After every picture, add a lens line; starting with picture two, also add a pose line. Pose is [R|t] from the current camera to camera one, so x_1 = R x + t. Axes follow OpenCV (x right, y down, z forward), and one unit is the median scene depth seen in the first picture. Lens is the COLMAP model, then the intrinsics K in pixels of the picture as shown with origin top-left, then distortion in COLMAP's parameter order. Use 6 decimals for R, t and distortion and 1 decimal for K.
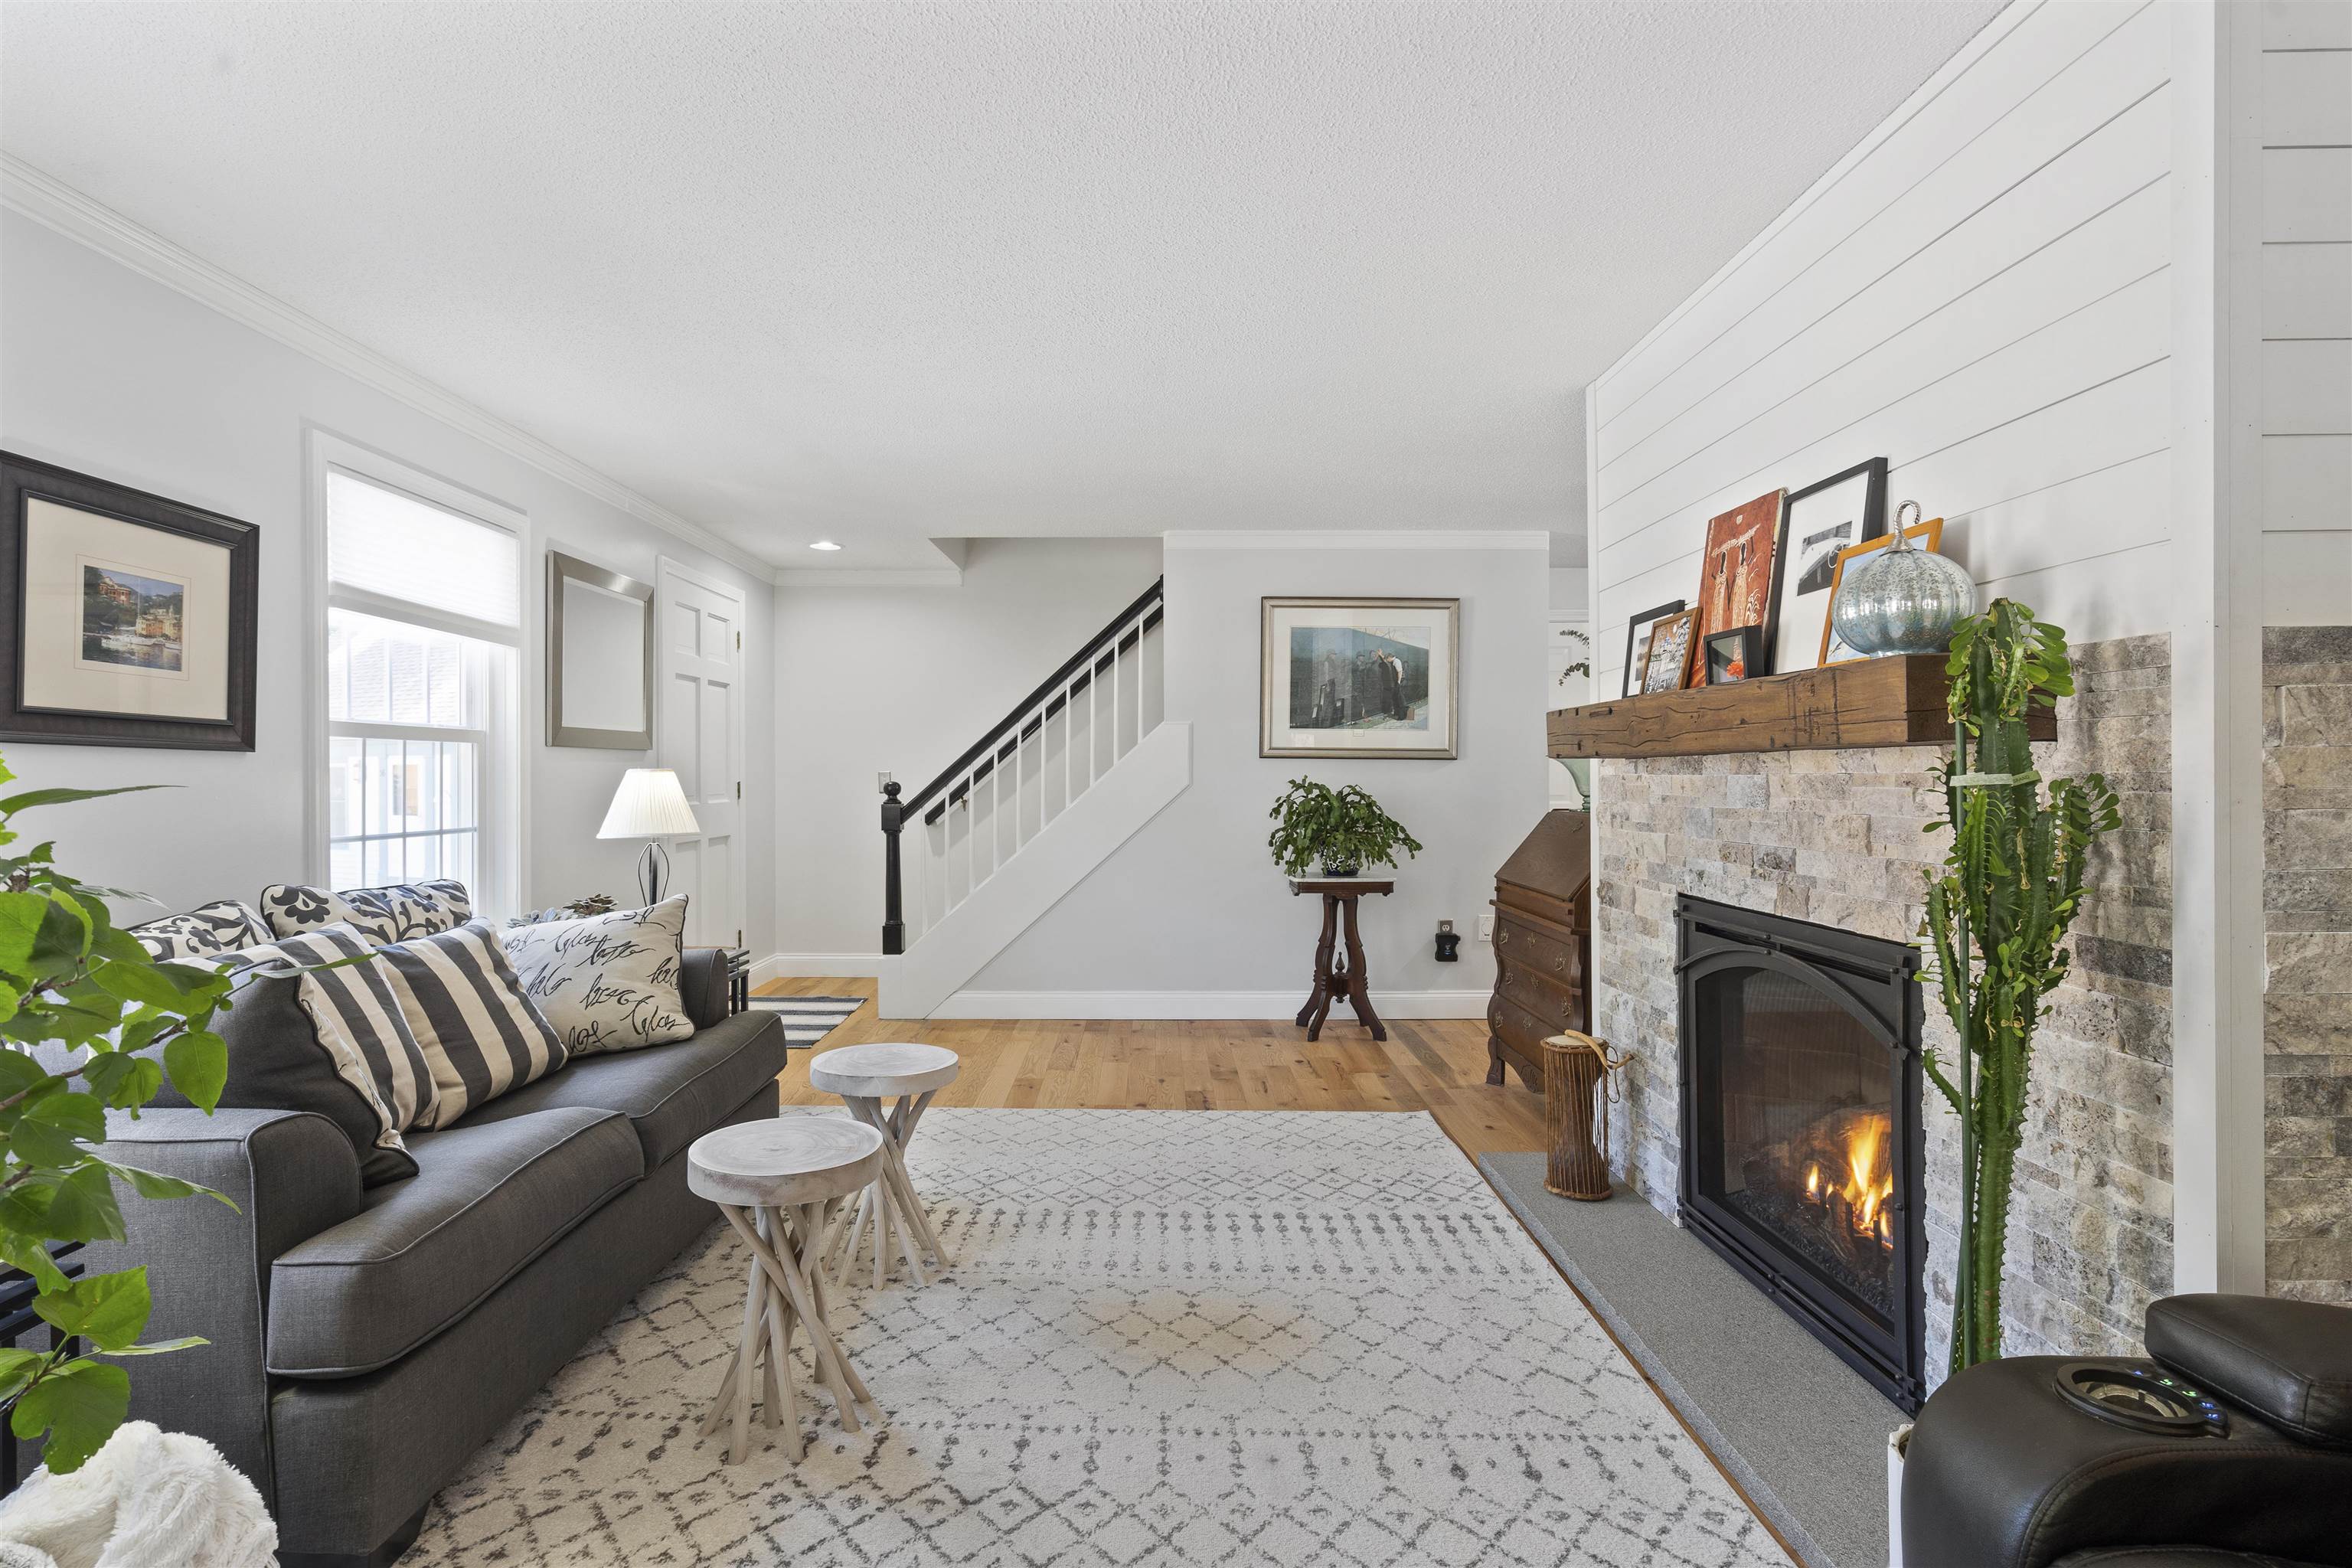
lens RADIAL K [[1170.3, 0, 1156.7], [0, 1170.3, 783.9], [0, 0, 1]] dist [0.002005, 0.000511]
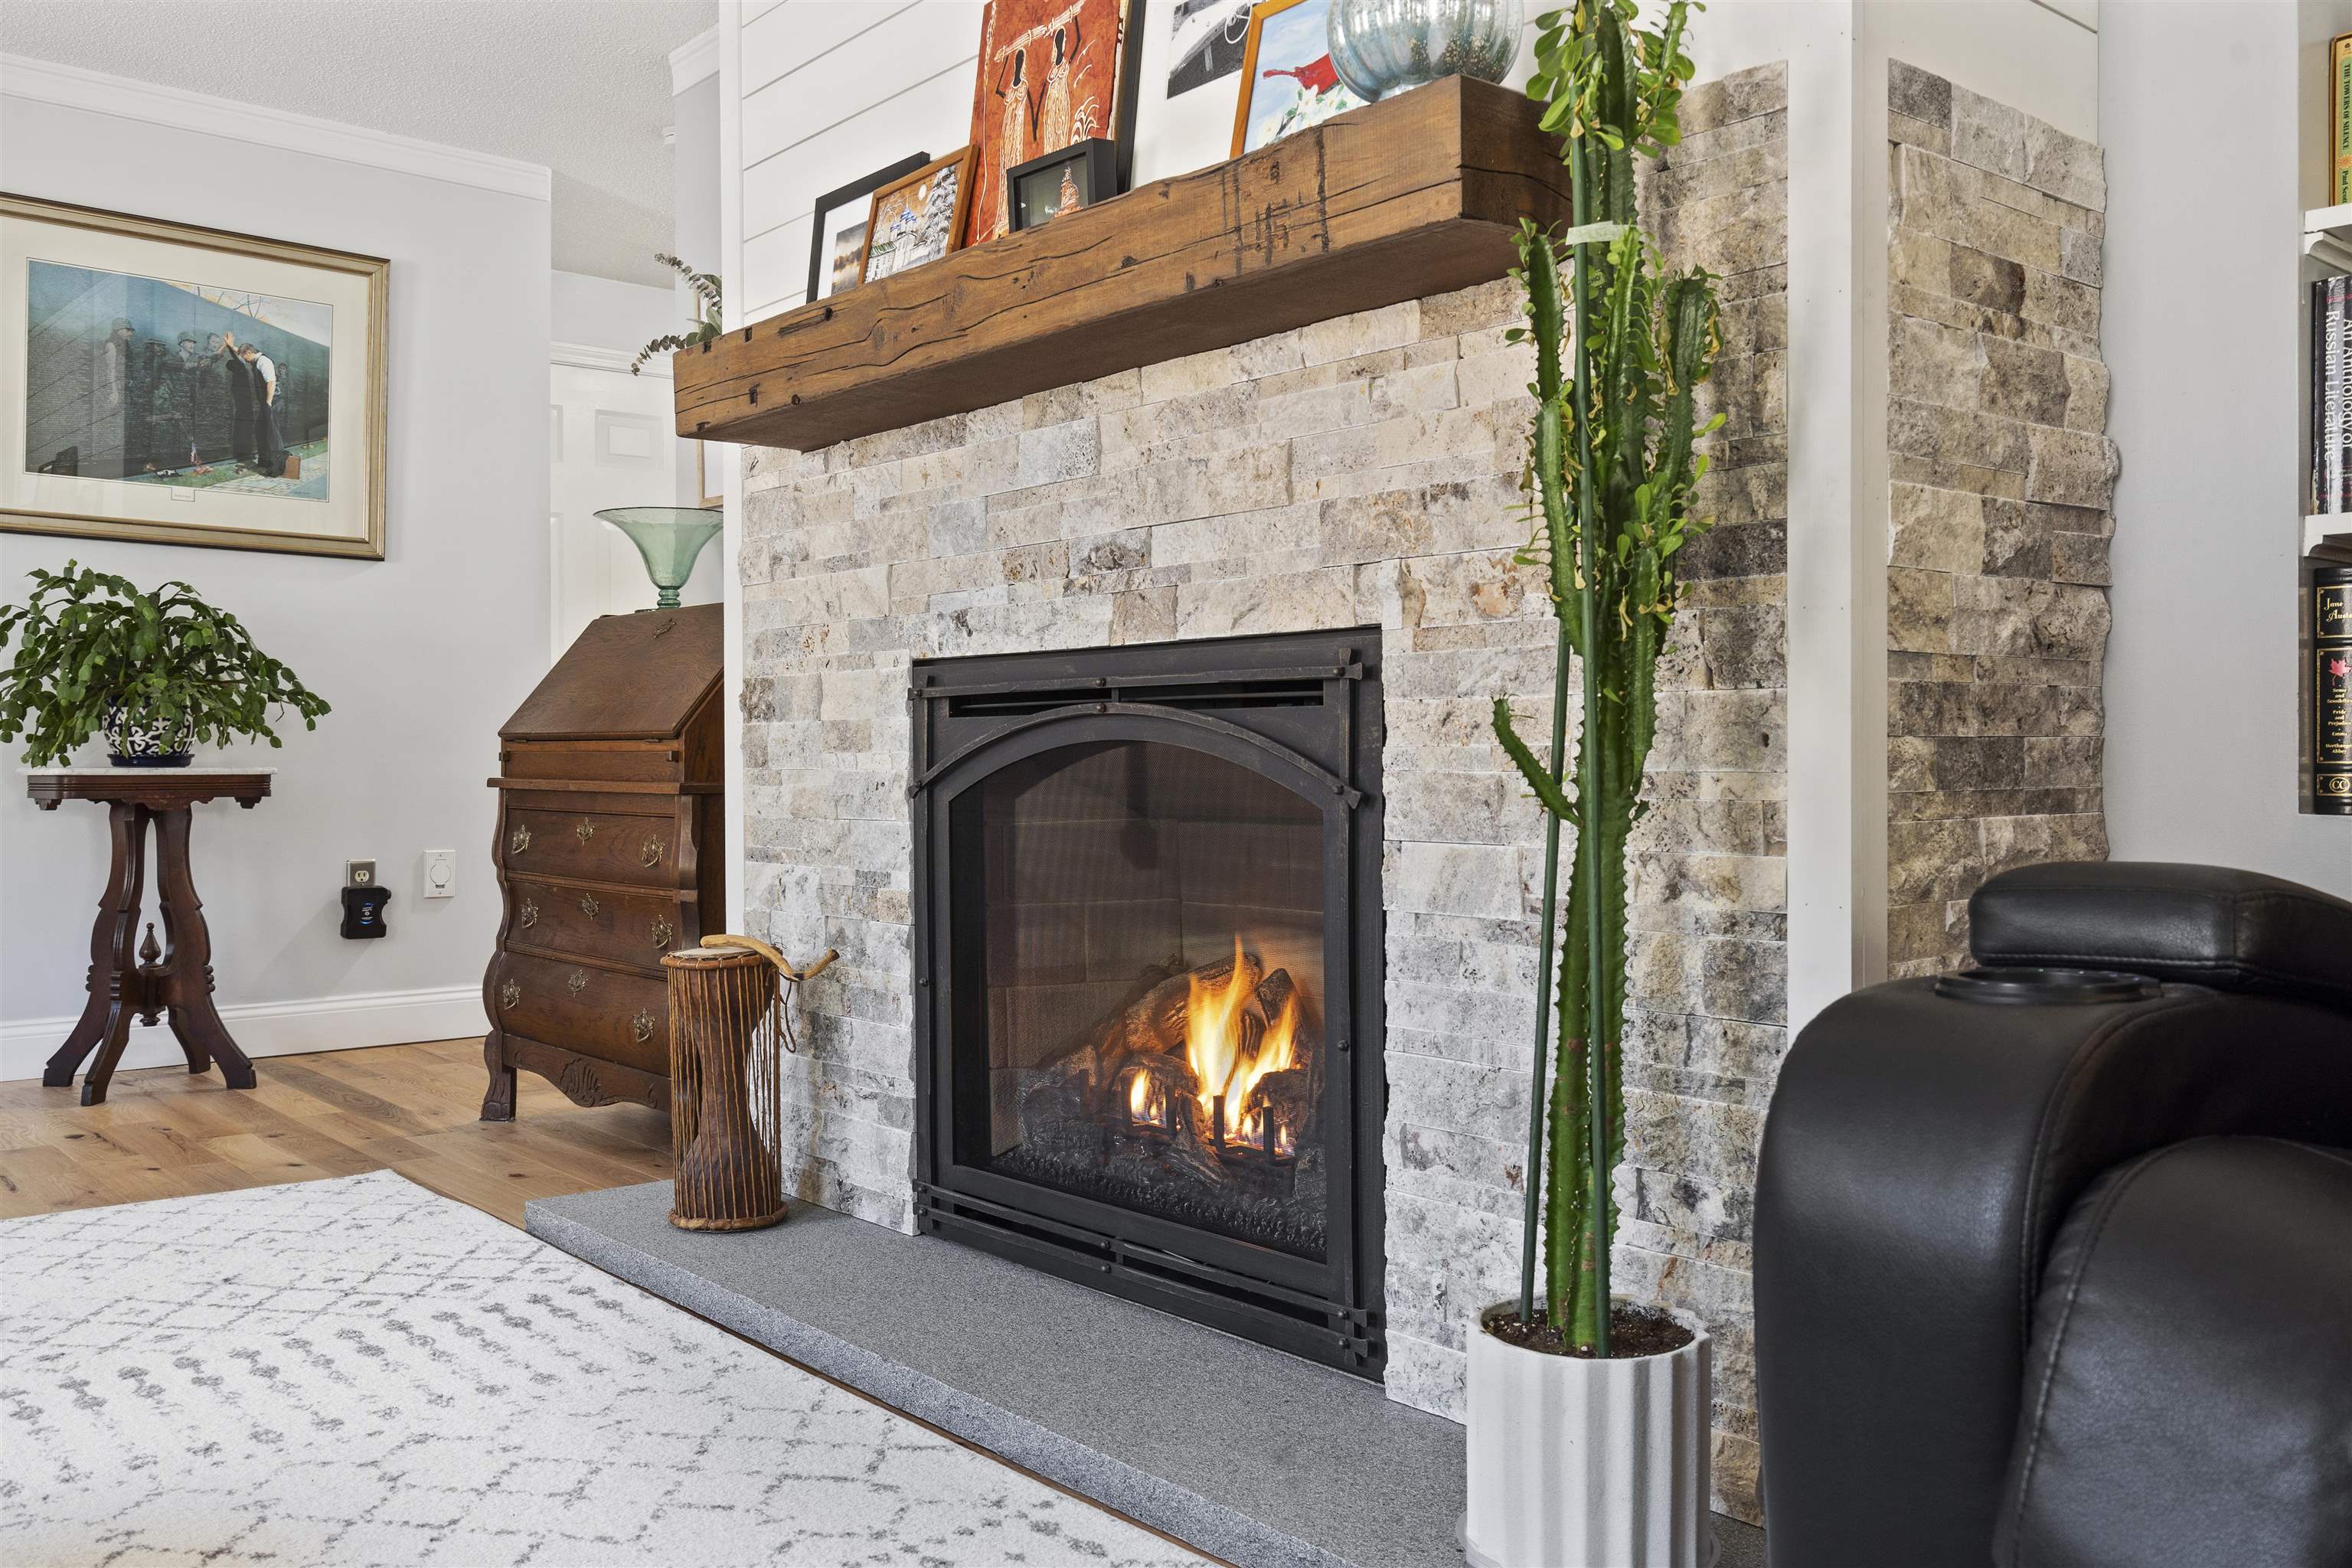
lens RADIAL K [[1924.3, 0, 1171.1], [0, 1924.3, 764.4], [0, 0, 1]] dist [0.006460, -0.009006]
pose [[0.761545, 0.001435, 0.648110, -0.083799], [0.001401, 0.999992, -0.003861, 0.158467], [-0.648110, 0.003848, 0.761537, 0.198465]]
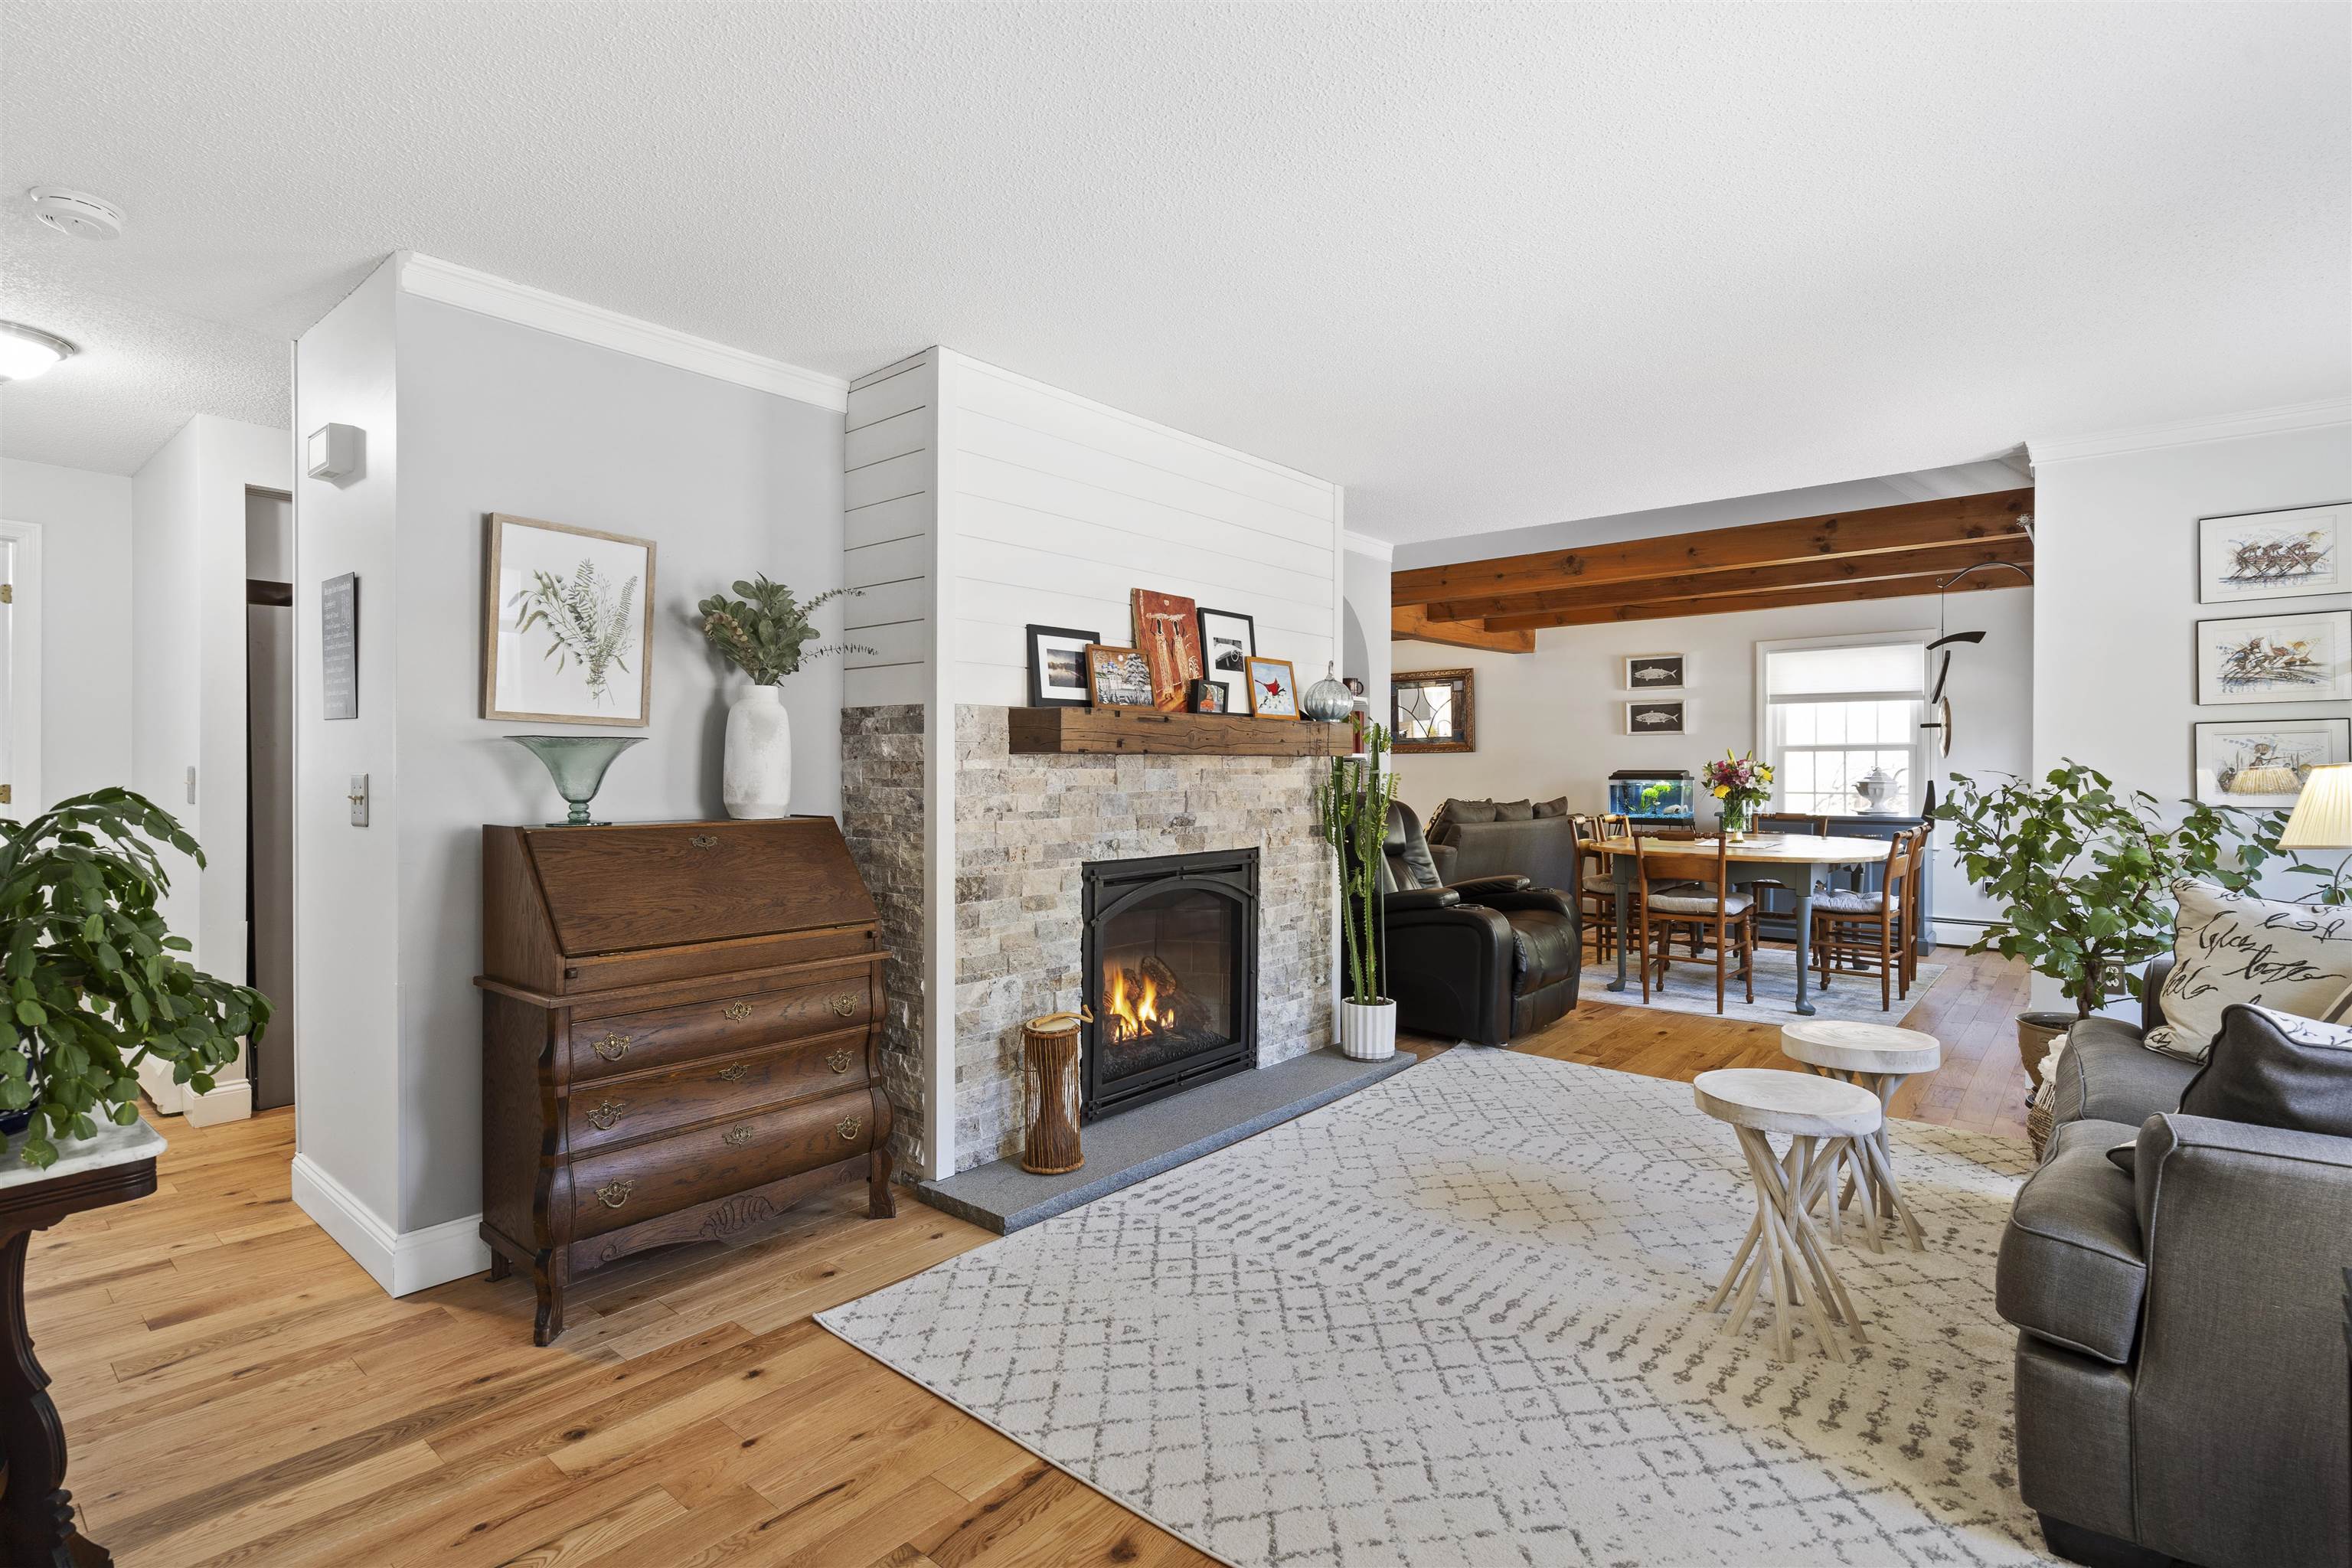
lens RADIAL K [[1170.3, 0, 1156.7], [0, 1170.3, 783.9], [0, 0, 1]] dist [0.002005, 0.000511]
pose [[-0.762080, -0.004395, 0.647468, -0.453611], [0.007751, 0.999843, 0.015910, -0.011625], [-0.647436, 0.017143, -0.761927, 2.026730]]
